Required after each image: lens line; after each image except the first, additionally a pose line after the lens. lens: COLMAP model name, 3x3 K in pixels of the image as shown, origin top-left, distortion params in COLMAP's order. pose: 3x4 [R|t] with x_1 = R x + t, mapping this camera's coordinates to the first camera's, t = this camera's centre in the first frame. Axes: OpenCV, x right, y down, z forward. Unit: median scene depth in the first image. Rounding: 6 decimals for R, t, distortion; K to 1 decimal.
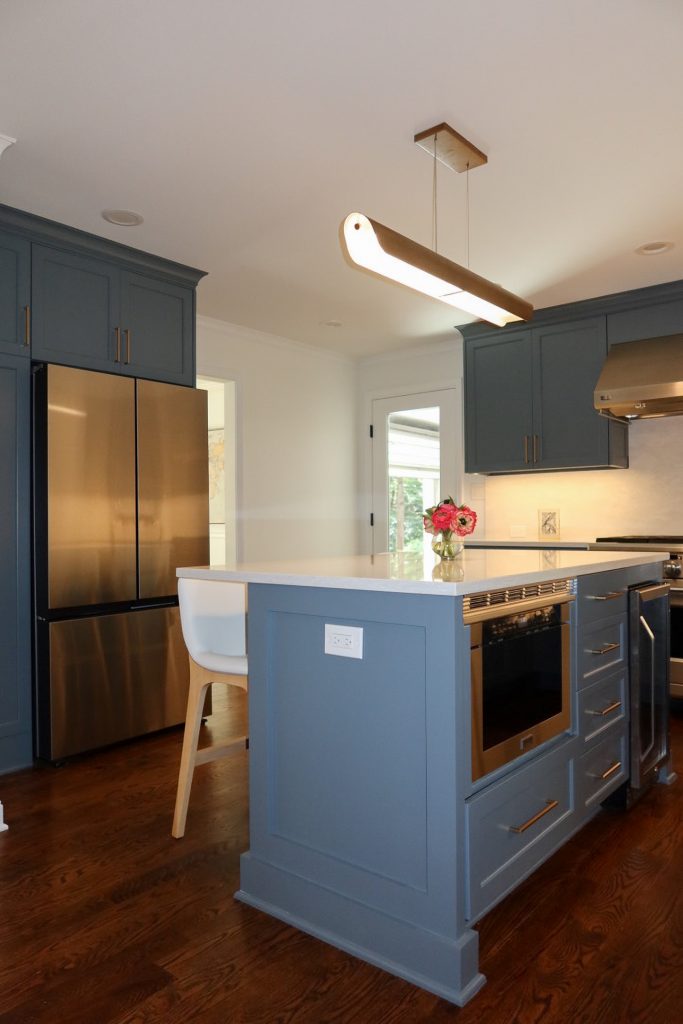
lens RADIAL K [[702.0, 0, 341.5], [0, 702.0, 512.0], [0, 0, 1]] dist [-0.037425, 0.018551]
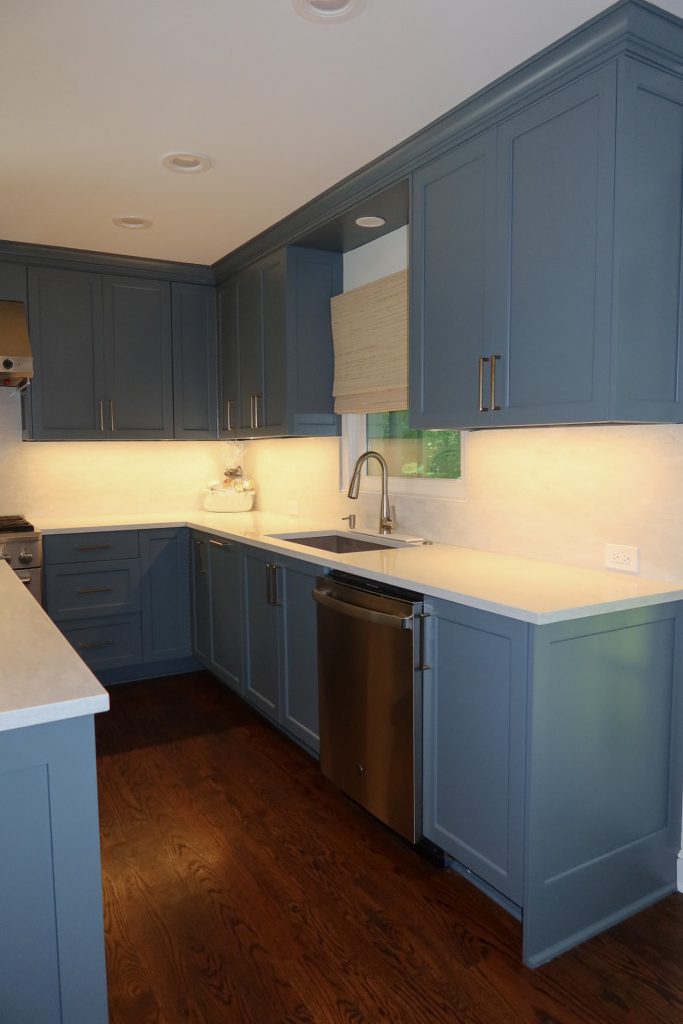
lens RADIAL K [[702.0, 0, 341.5], [0, 702.0, 512.0], [0, 0, 1]] dist [-0.037425, 0.018551]
pose [[0.333606, -0.079271, 0.939374, -0.316175], [-0.011657, 0.996035, 0.088193, -0.119354], [-0.942641, -0.040372, 0.331359, 0.365995]]
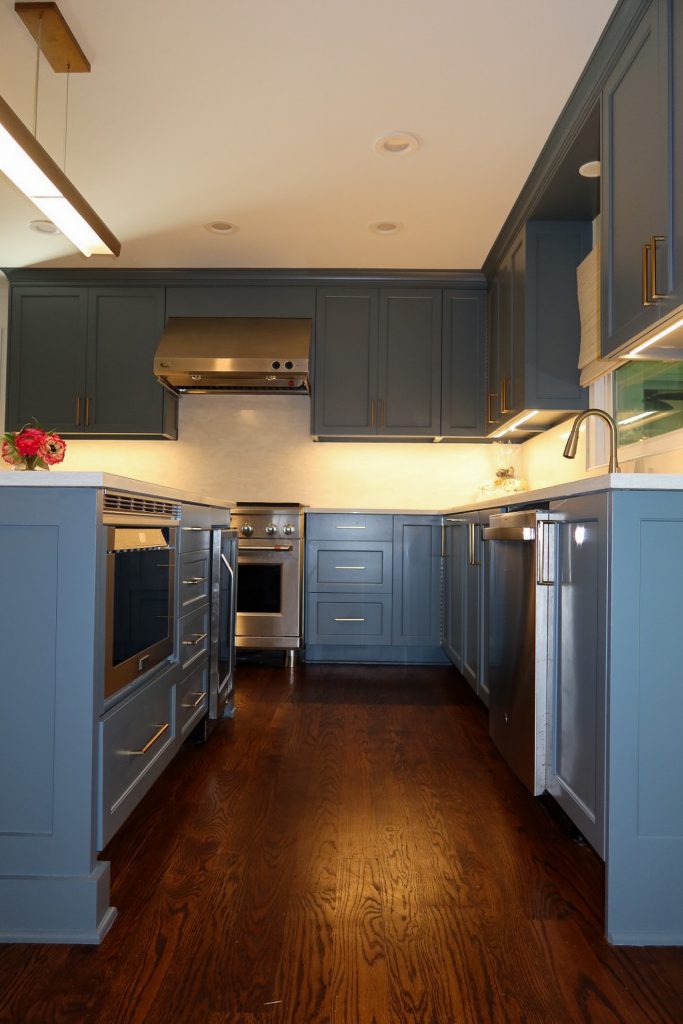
lens RADIAL K [[702.0, 0, 341.5], [0, 702.0, 512.0], [0, 0, 1]] dist [-0.037425, 0.018551]
pose [[0.774683, 0.030658, 0.631606, -0.116188], [-0.028114, 0.999506, -0.014033, 0.109549], [-0.631724, -0.006886, 0.775163, 0.074512]]
